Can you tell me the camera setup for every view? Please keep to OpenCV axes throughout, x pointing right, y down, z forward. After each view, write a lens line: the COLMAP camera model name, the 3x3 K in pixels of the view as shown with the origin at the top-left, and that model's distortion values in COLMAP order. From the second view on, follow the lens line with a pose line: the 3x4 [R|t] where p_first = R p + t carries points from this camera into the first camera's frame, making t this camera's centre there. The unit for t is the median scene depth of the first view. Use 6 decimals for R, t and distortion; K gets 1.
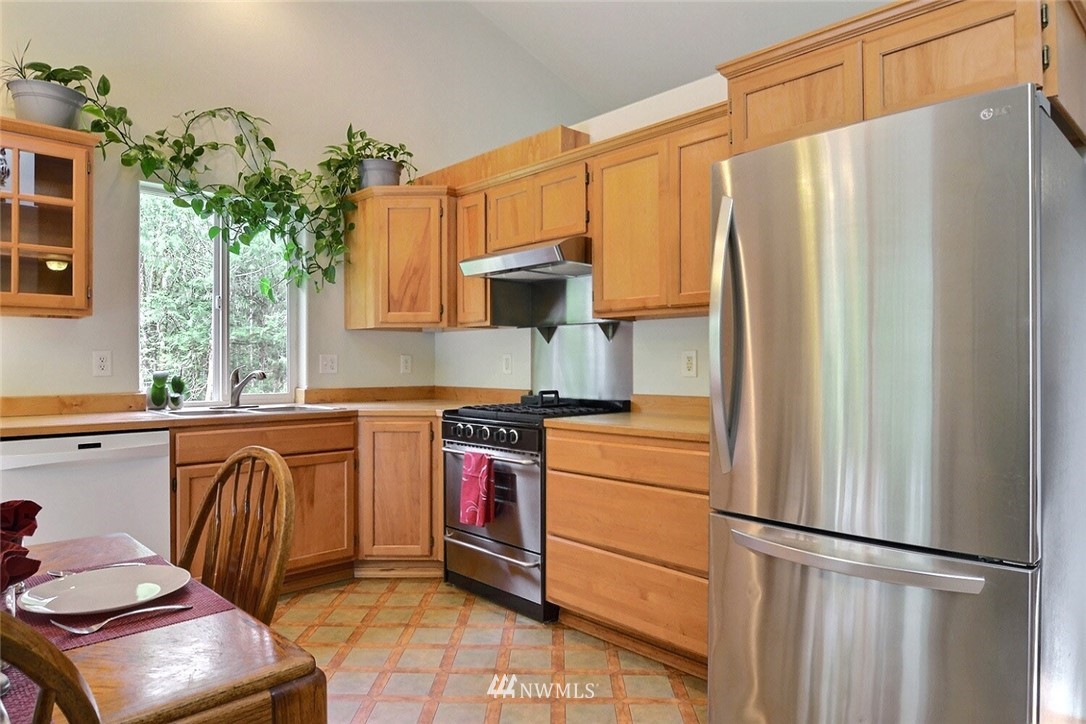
lens RADIAL K [[670.4, 0, 545.9], [0, 670.4, 365.3], [0, 0, 1]] dist [0.005769, -0.015497]
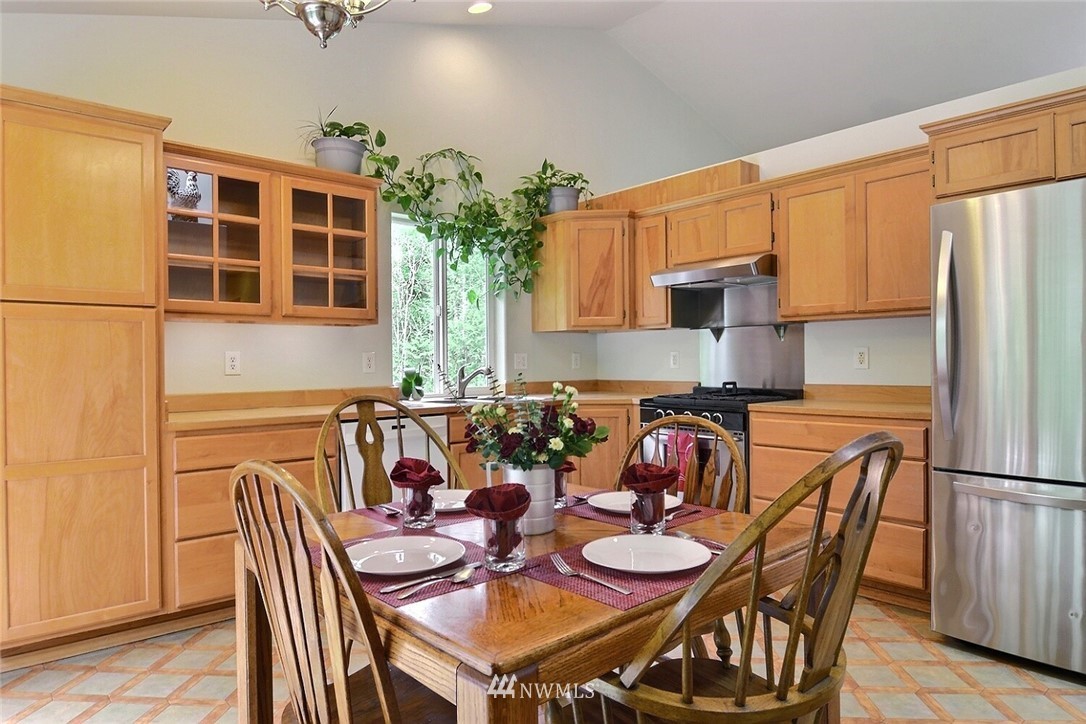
lens RADIAL K [[670.4, 0, 545.9], [0, 670.4, 365.3], [0, 0, 1]] dist [0.005769, -0.015497]
pose [[0.999075, -0.009318, -0.041983, -0.263486], [0.009506, 0.999946, 0.004295, 0.000077], [0.041940, -0.004691, 0.999109, -0.200453]]
